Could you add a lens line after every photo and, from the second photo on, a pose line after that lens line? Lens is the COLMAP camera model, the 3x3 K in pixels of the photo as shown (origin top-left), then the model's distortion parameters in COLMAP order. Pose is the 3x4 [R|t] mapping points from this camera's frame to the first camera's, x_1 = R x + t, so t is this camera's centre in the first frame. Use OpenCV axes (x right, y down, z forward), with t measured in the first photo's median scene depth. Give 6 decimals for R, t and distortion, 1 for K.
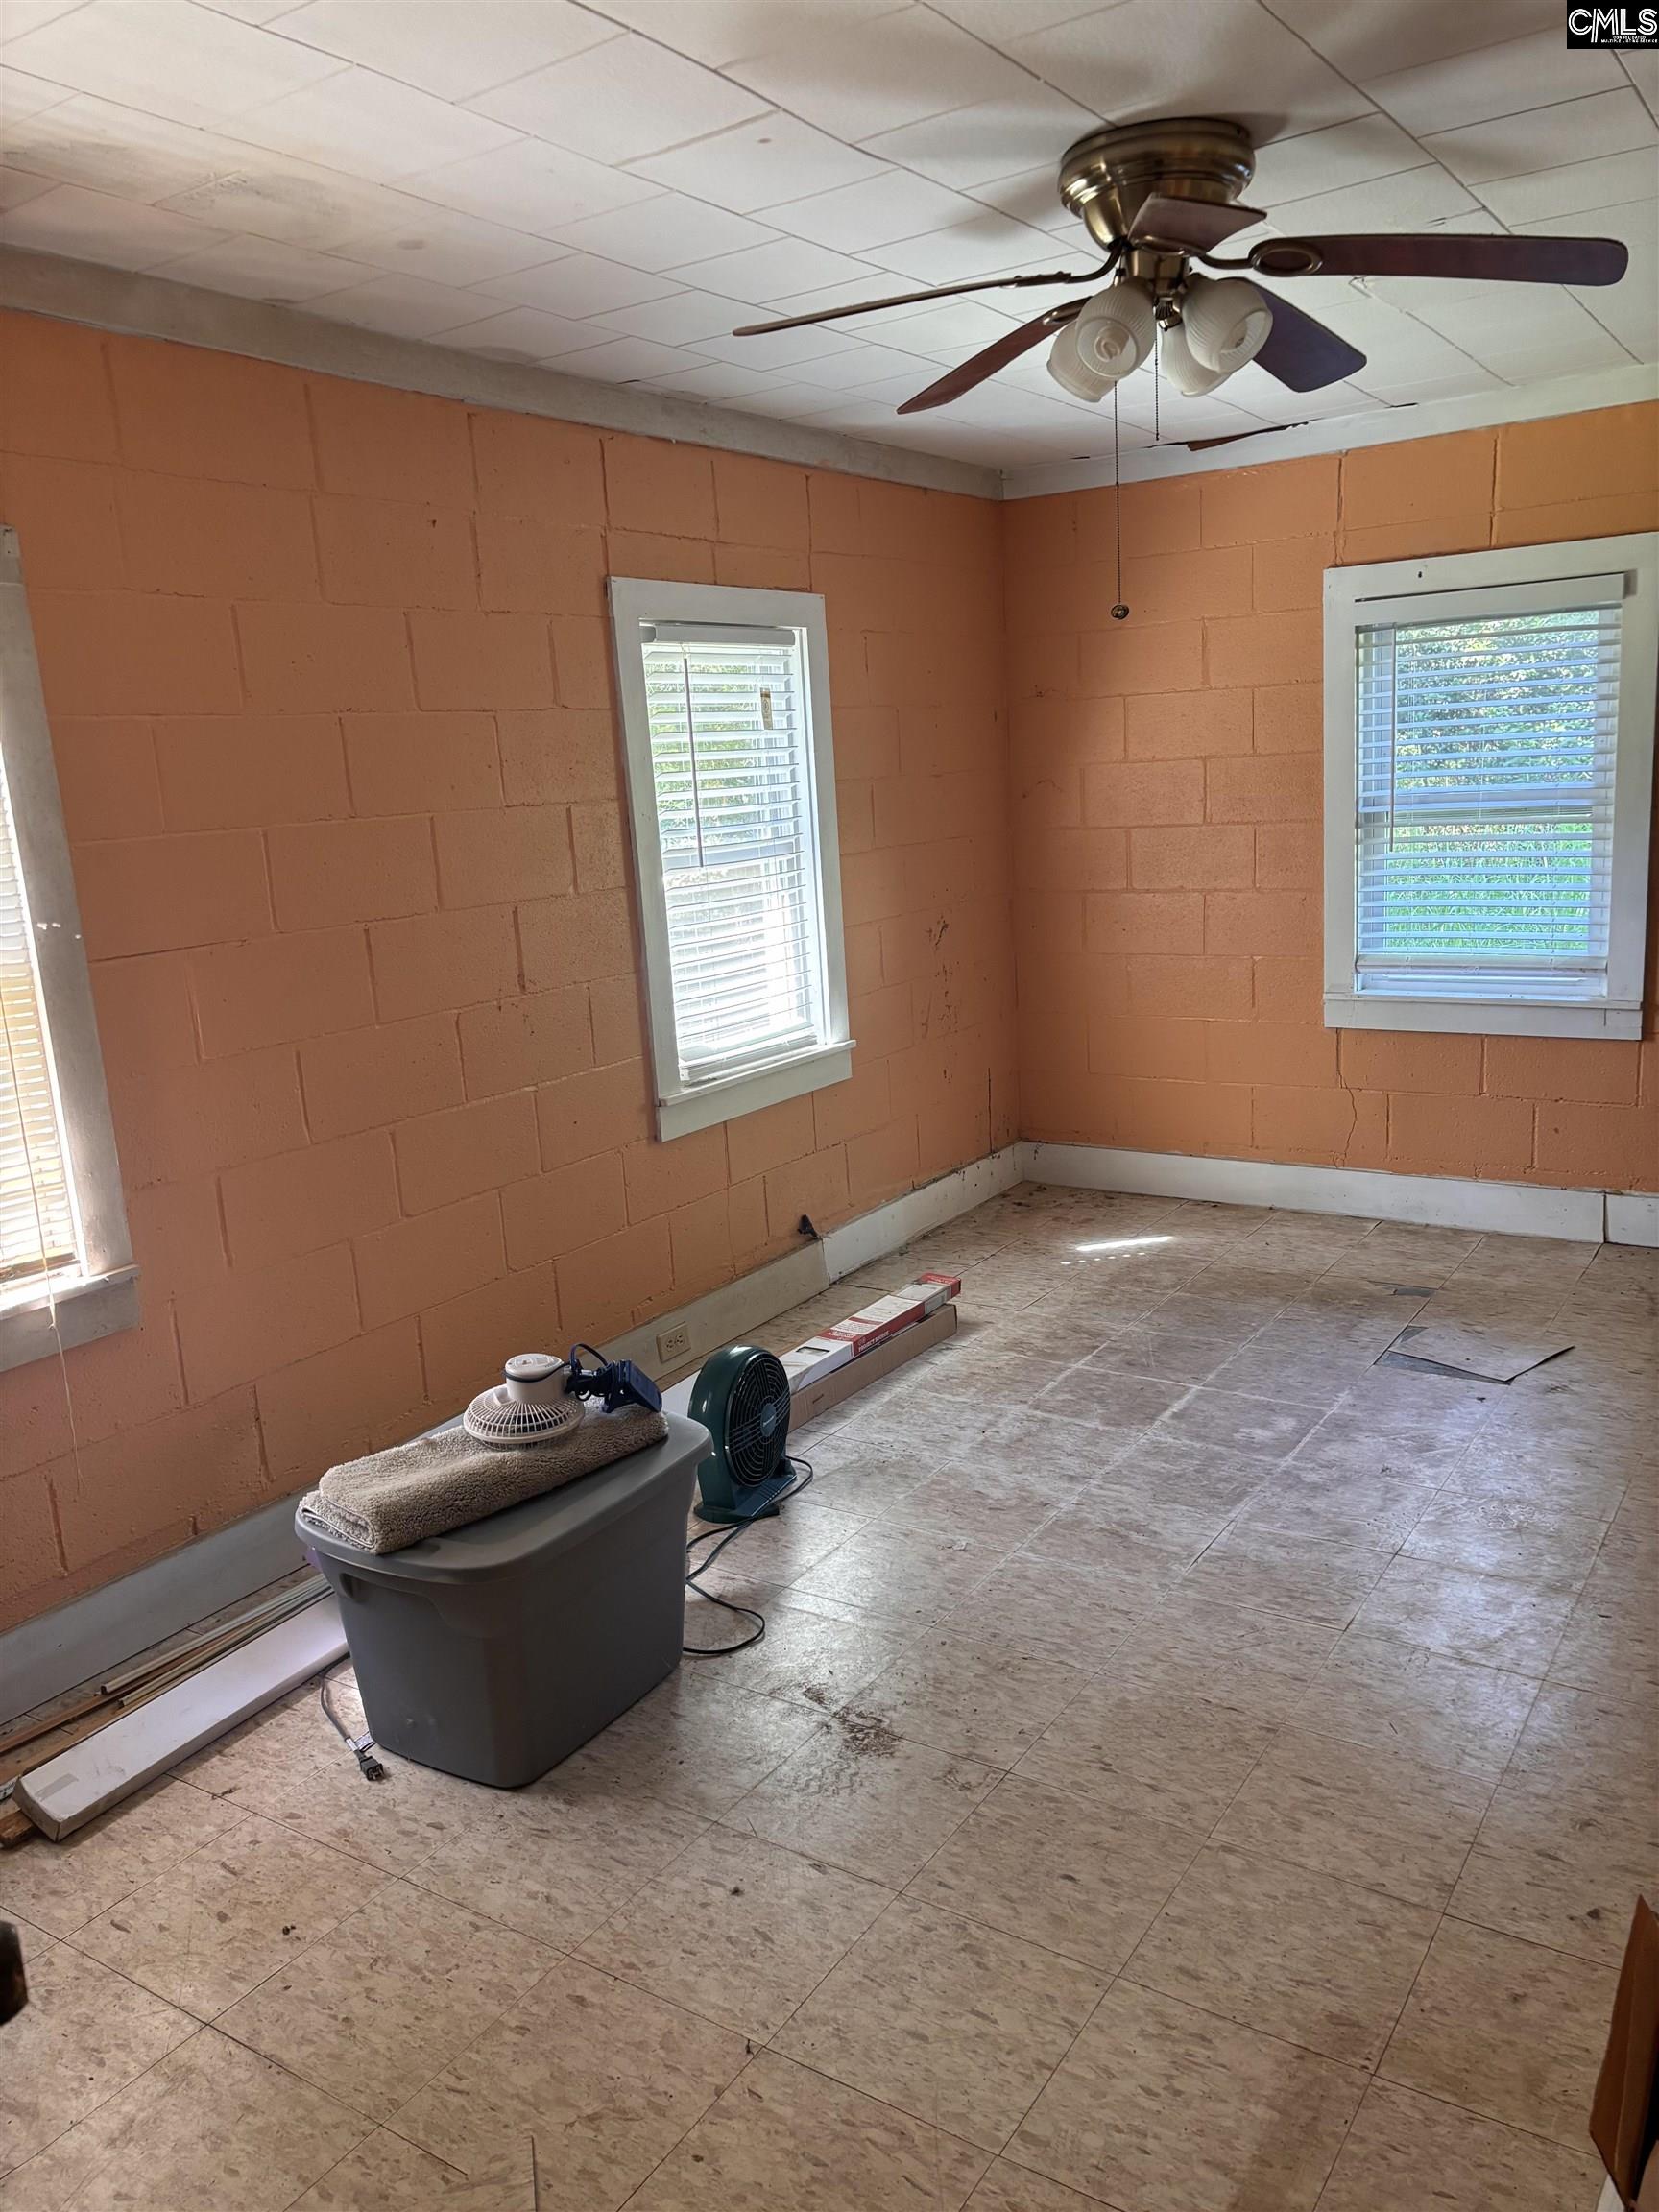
lens RADIAL K [[1672.9, 0, 829.5], [0, 1672.9, 1106.0], [0, 0, 1]] dist [0.011443, 0.000608]
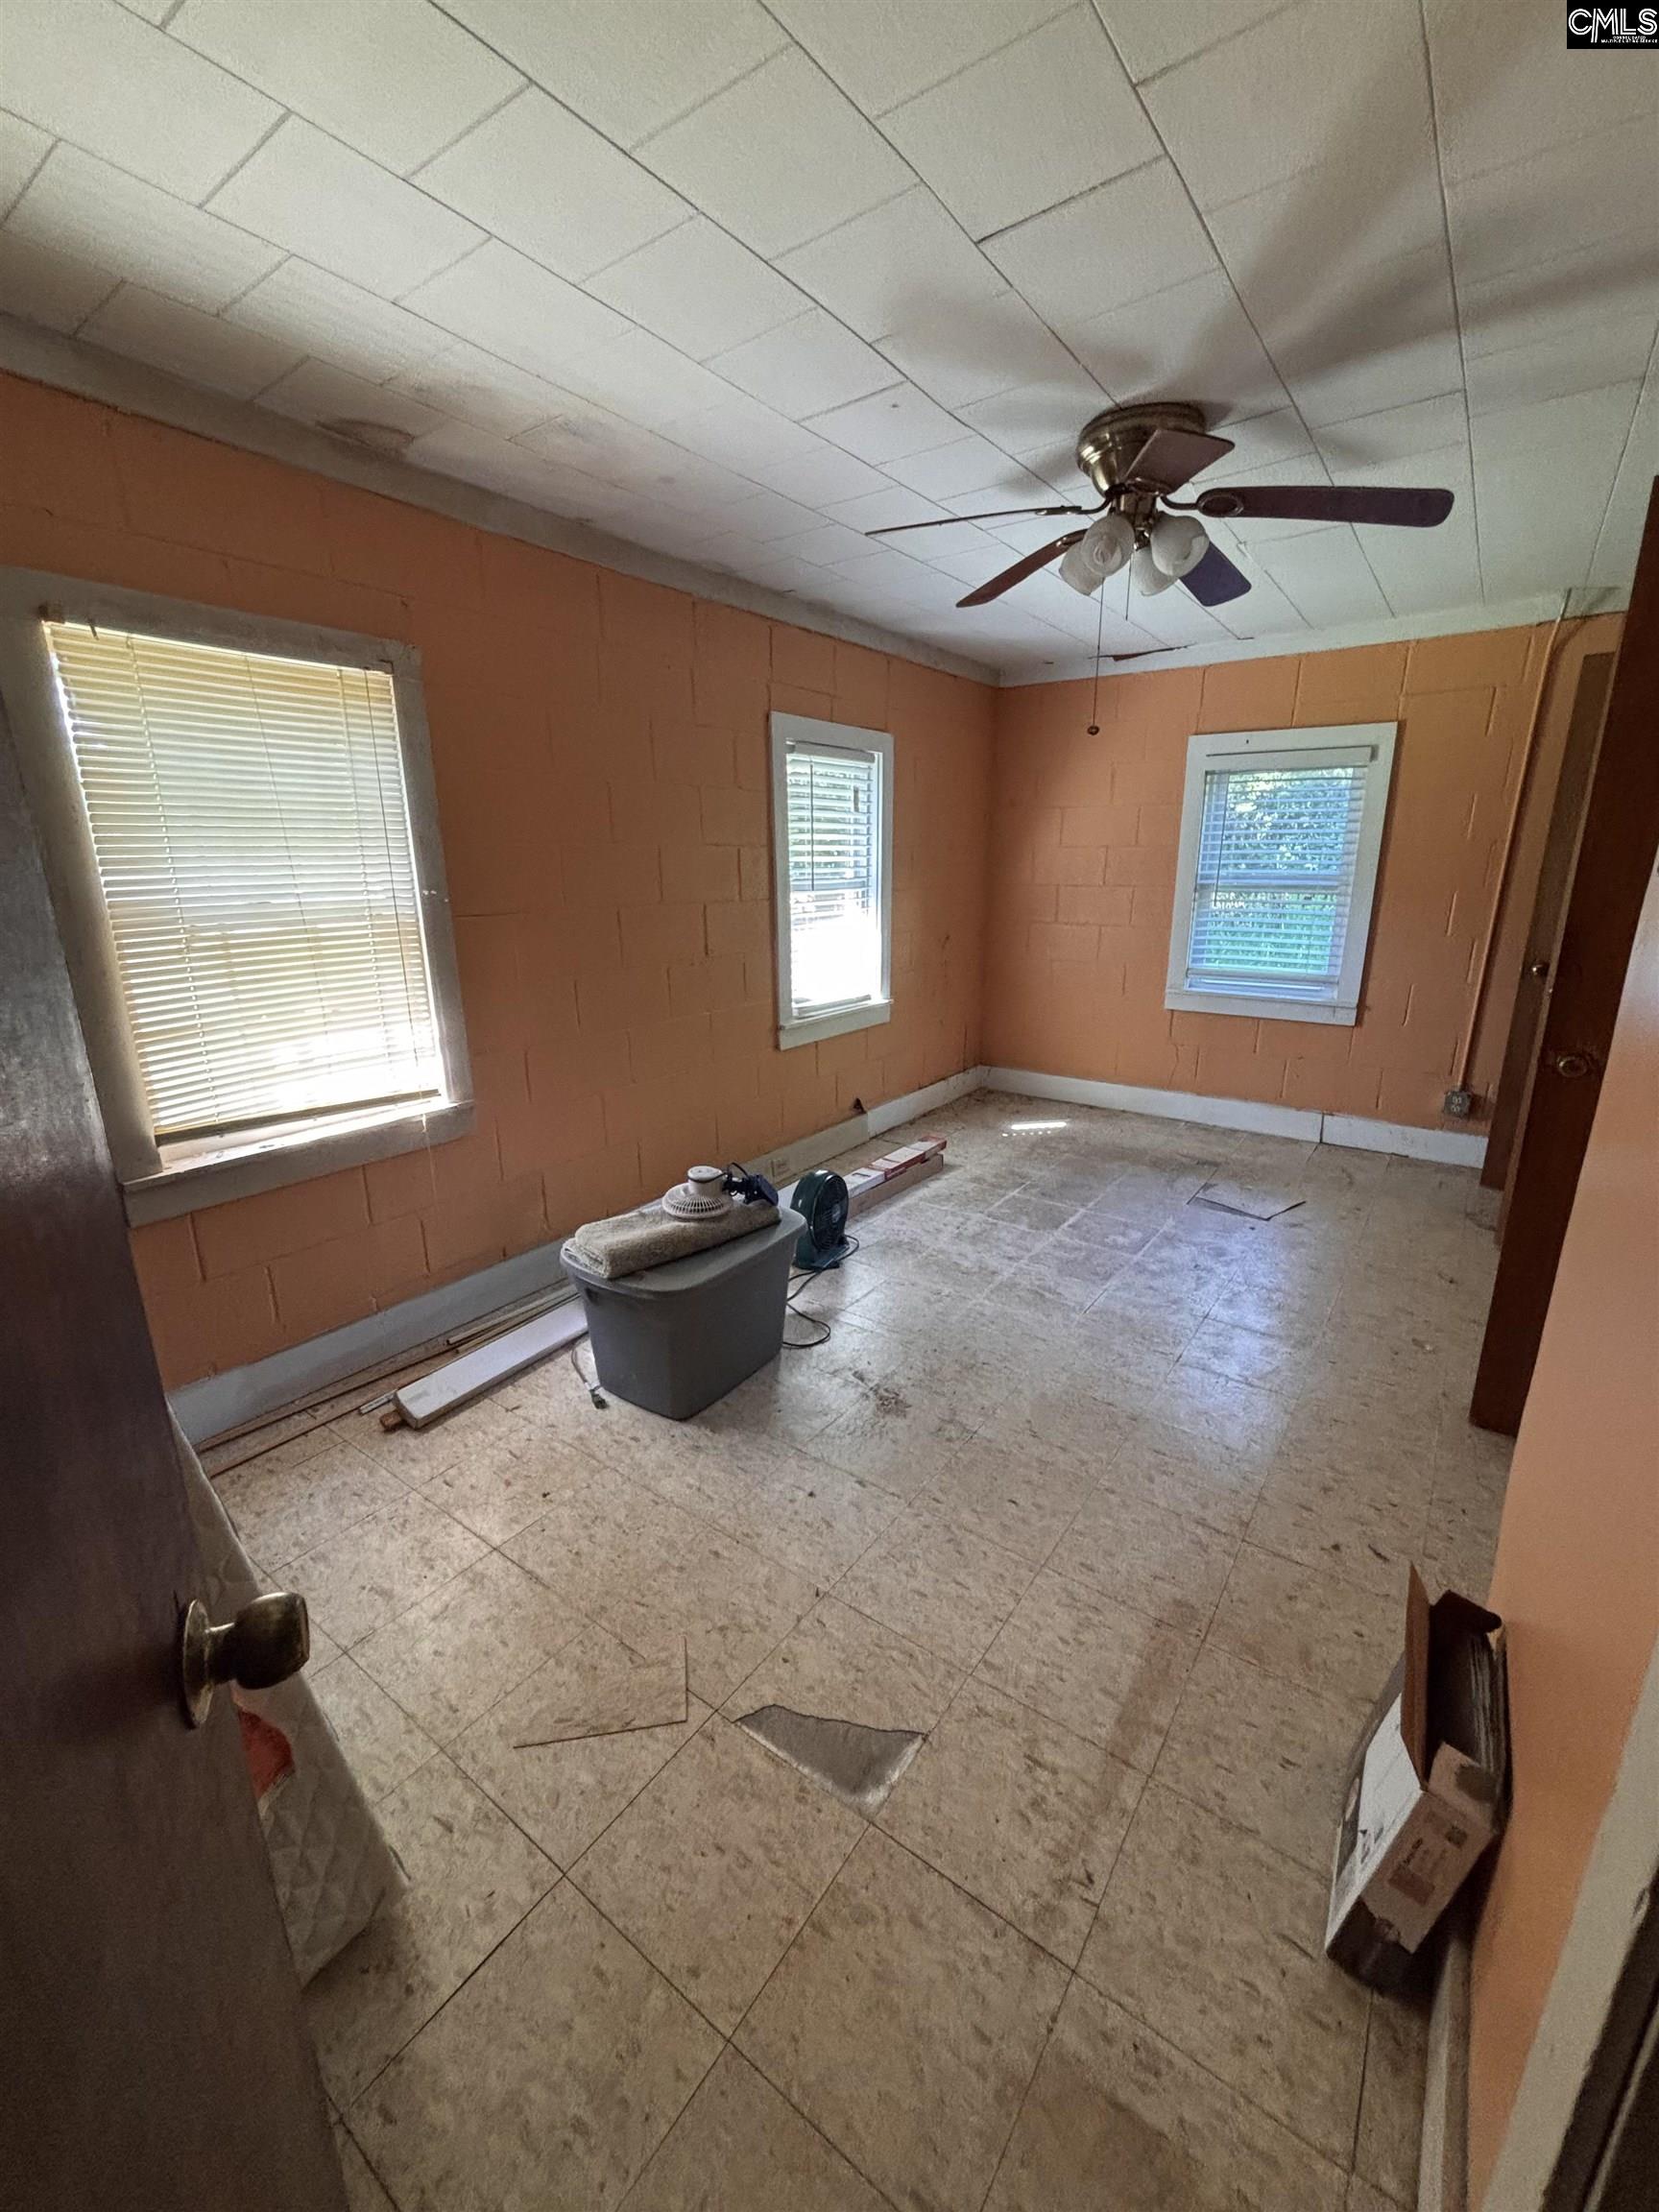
lens RADIAL K [[896.9, 0, 828.9], [0, 896.9, 1095.5], [0, 0, 1]] dist [-0.001956, -0.000220]
pose [[0.997627, 0.062041, -0.029863, -0.031130], [-0.060229, 0.996487, 0.058187, 0.018143], [0.033368, -0.056251, 0.997859, 0.114792]]
